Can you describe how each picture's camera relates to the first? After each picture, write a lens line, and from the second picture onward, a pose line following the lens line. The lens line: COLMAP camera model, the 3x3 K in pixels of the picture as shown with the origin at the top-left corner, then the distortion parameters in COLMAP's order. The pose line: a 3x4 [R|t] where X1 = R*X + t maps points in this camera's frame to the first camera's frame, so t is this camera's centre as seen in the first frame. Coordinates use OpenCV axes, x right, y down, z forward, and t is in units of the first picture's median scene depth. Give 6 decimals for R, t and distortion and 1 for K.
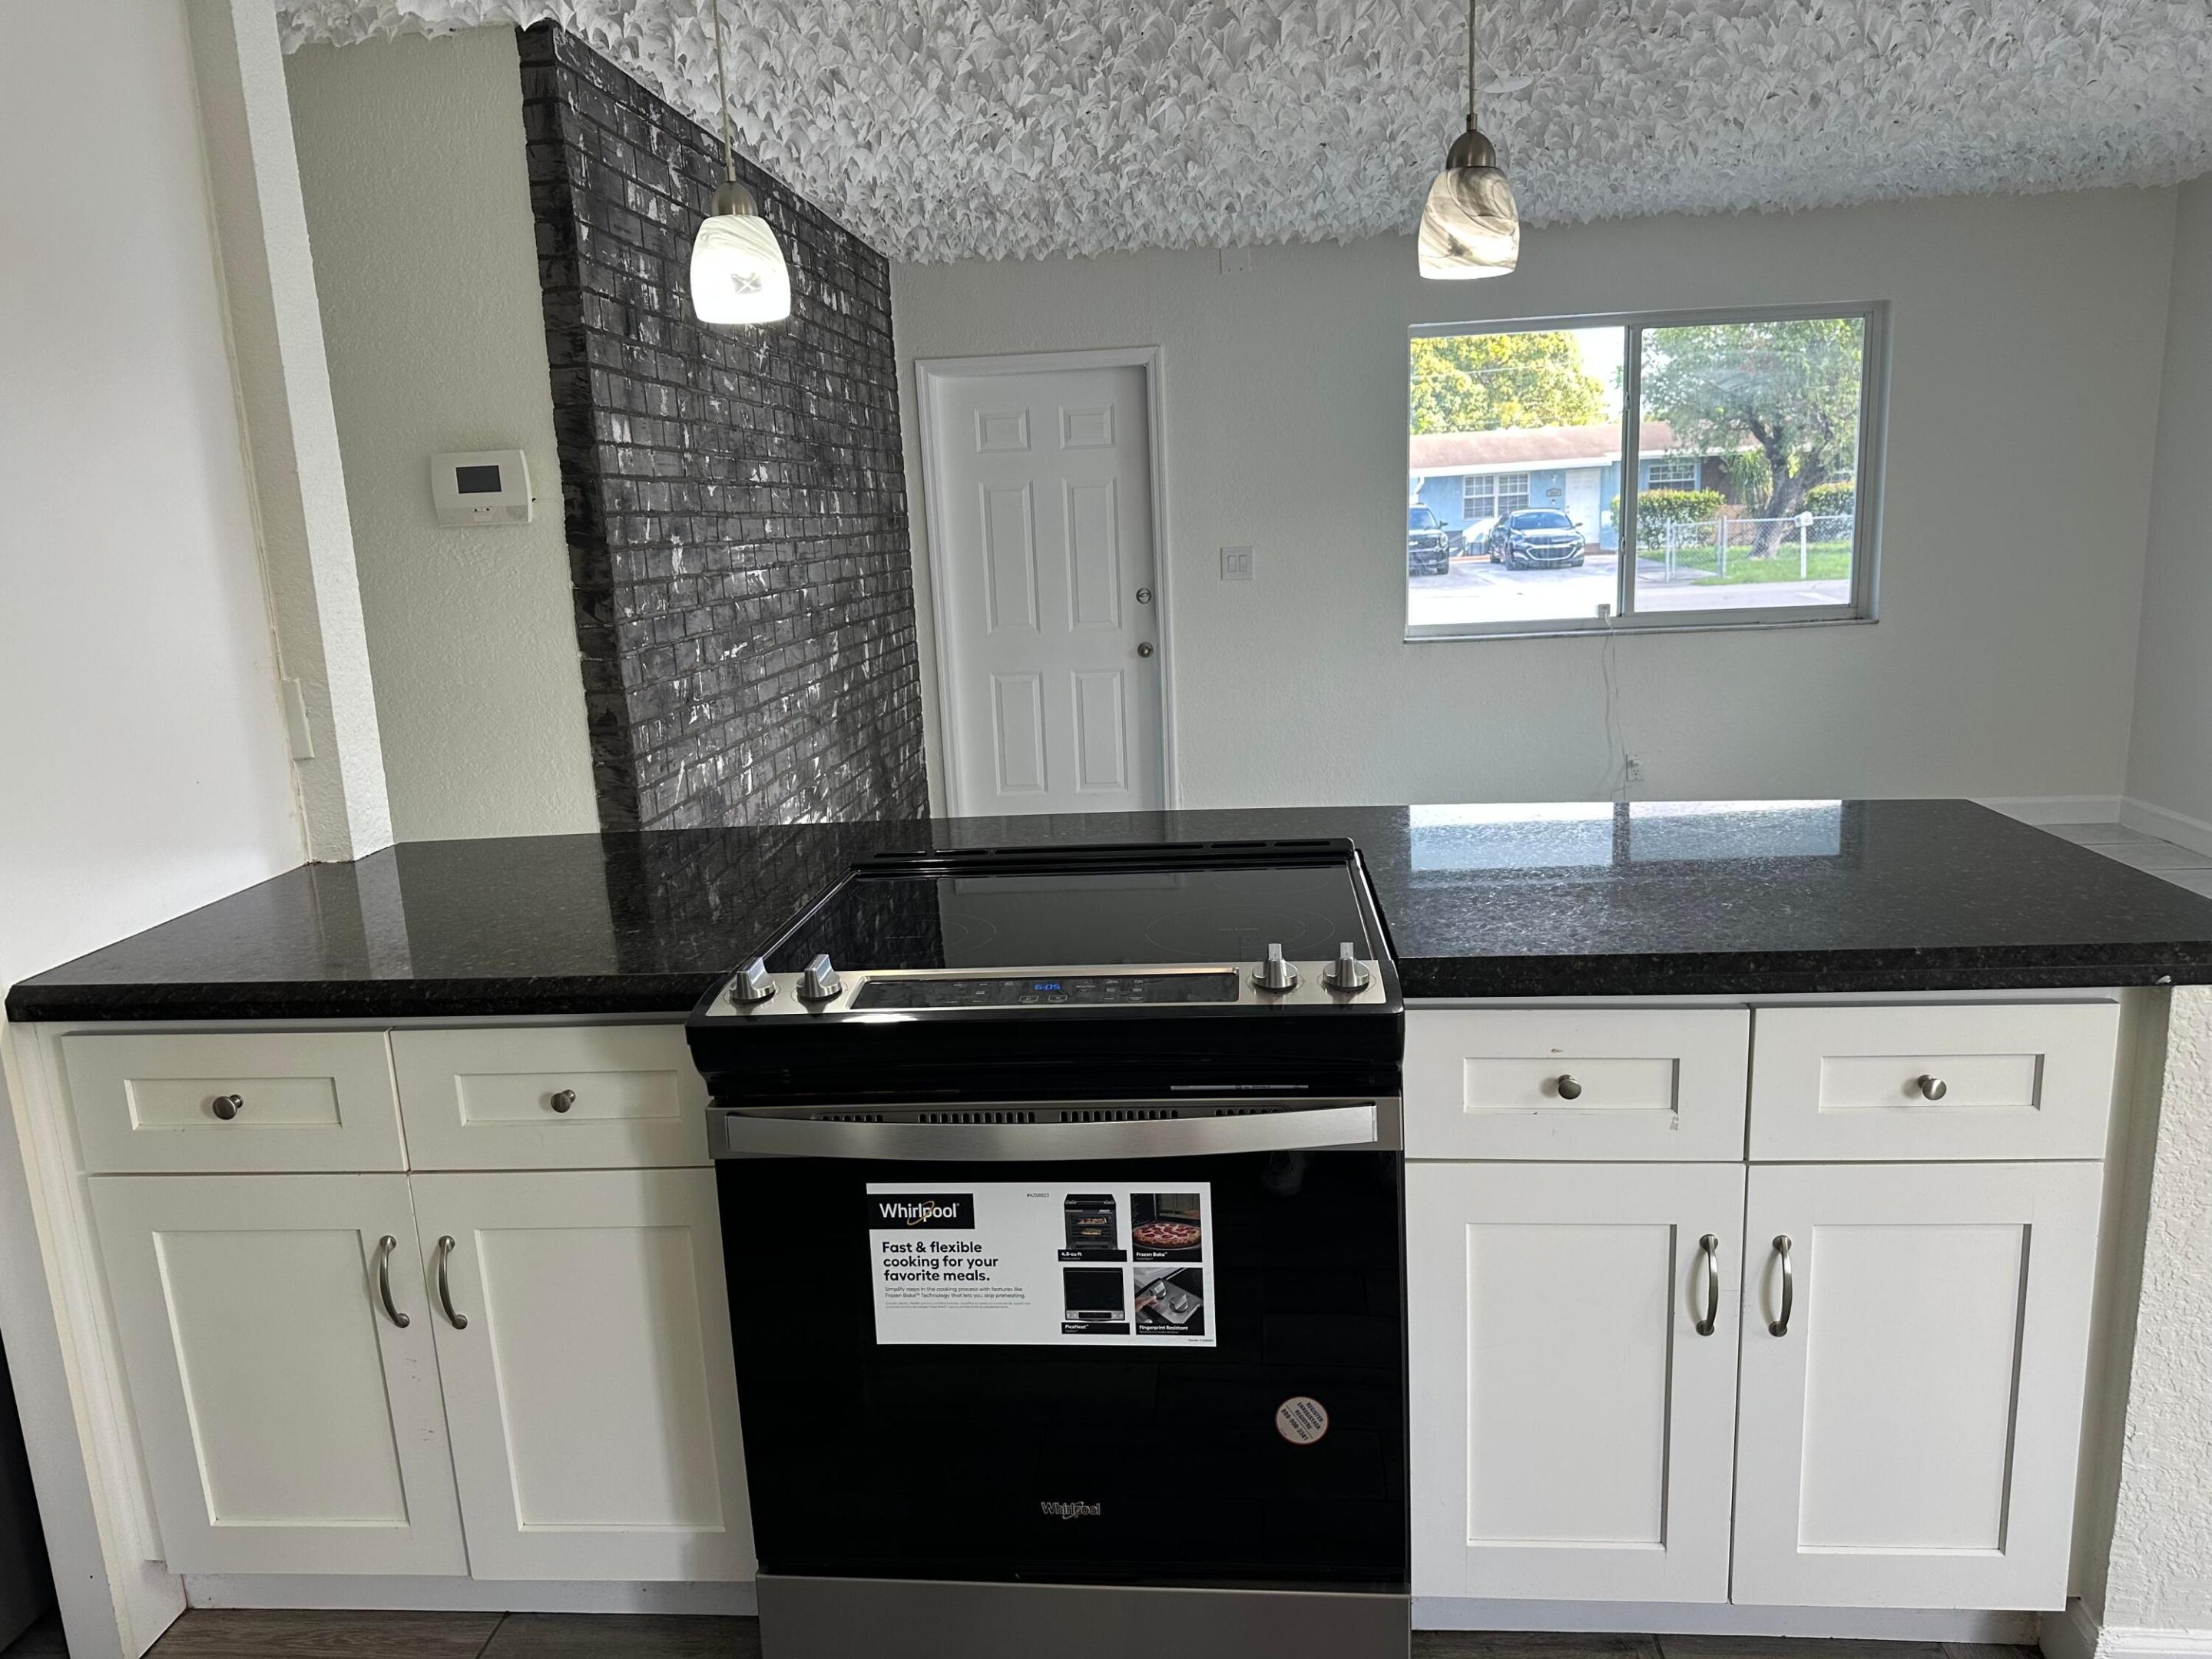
lens RADIAL K [[1573.5, 0, 1097.4], [0, 1573.5, 835.6], [0, 0, 1]] dist [0.033829, -0.027920]
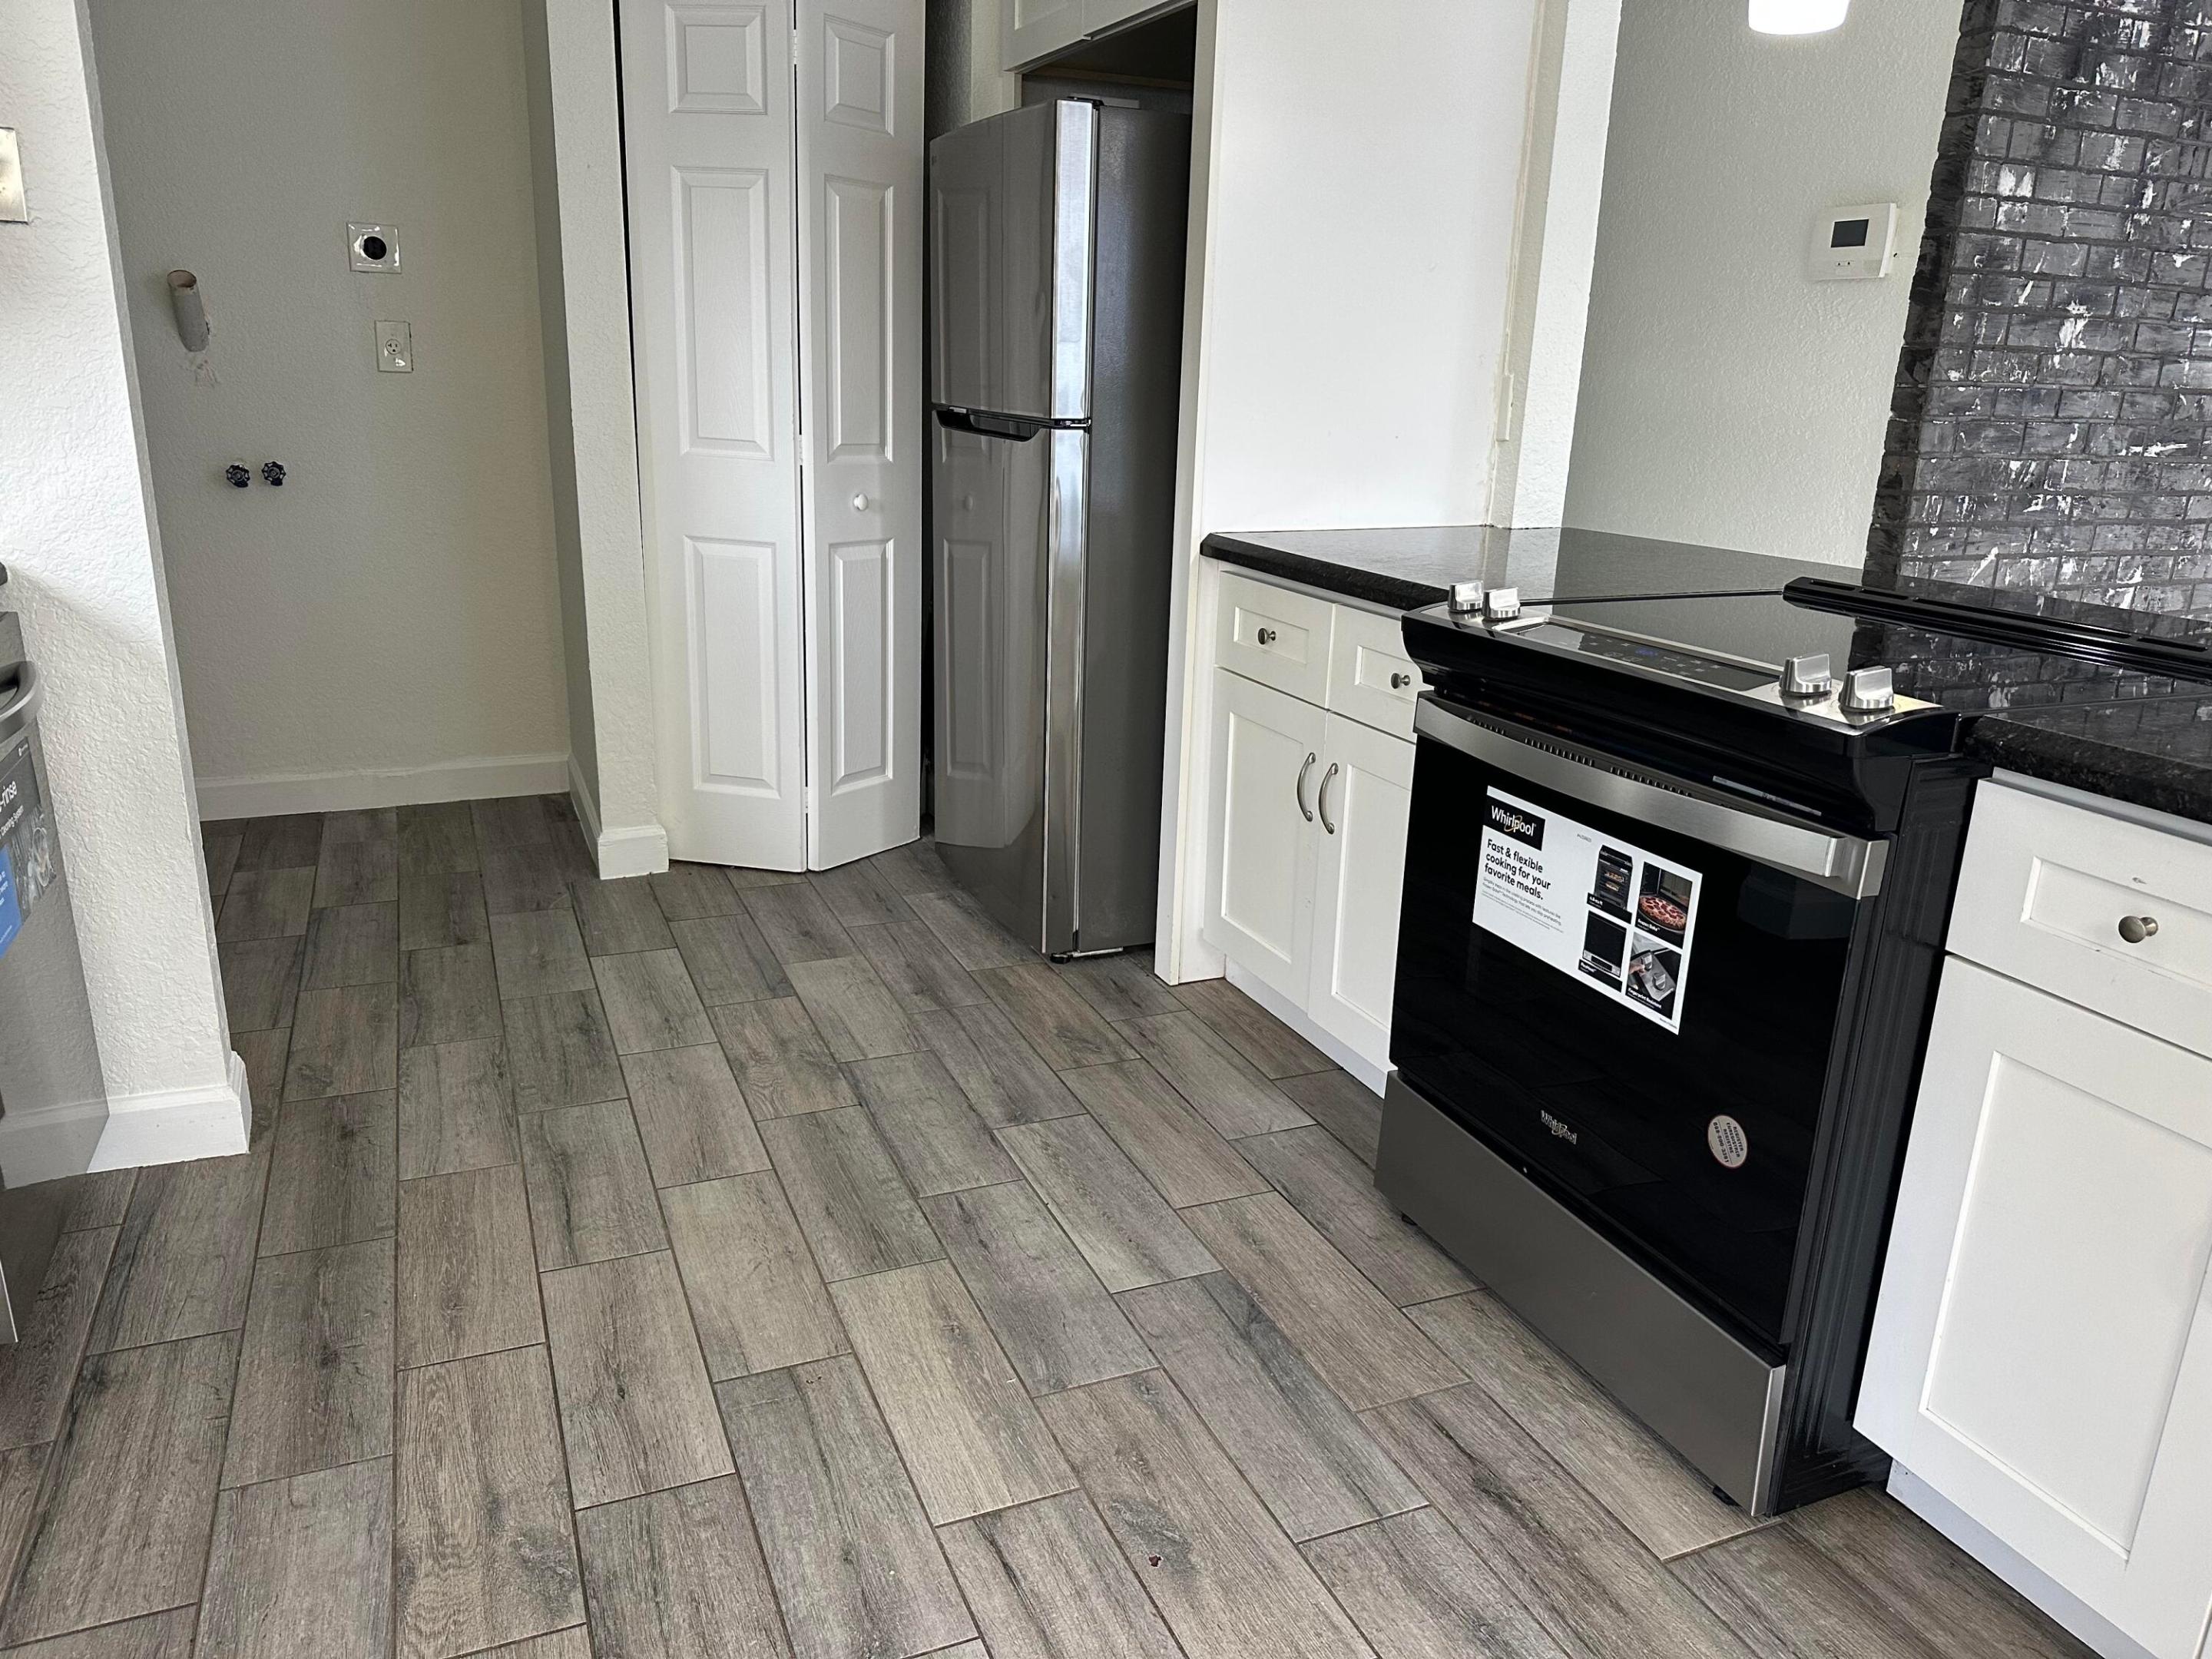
lens RADIAL K [[1573.5, 0, 1102.0], [0, 1573.5, 823.3], [0, 0, 1]] dist [0.033829, -0.027920]
pose [[0.485464, 0.313377, -0.816162, 0.668257], [-0.233752, 0.946088, 0.224226, 0.046192], [0.842428, 0.081926, 0.532544, 0.113621]]
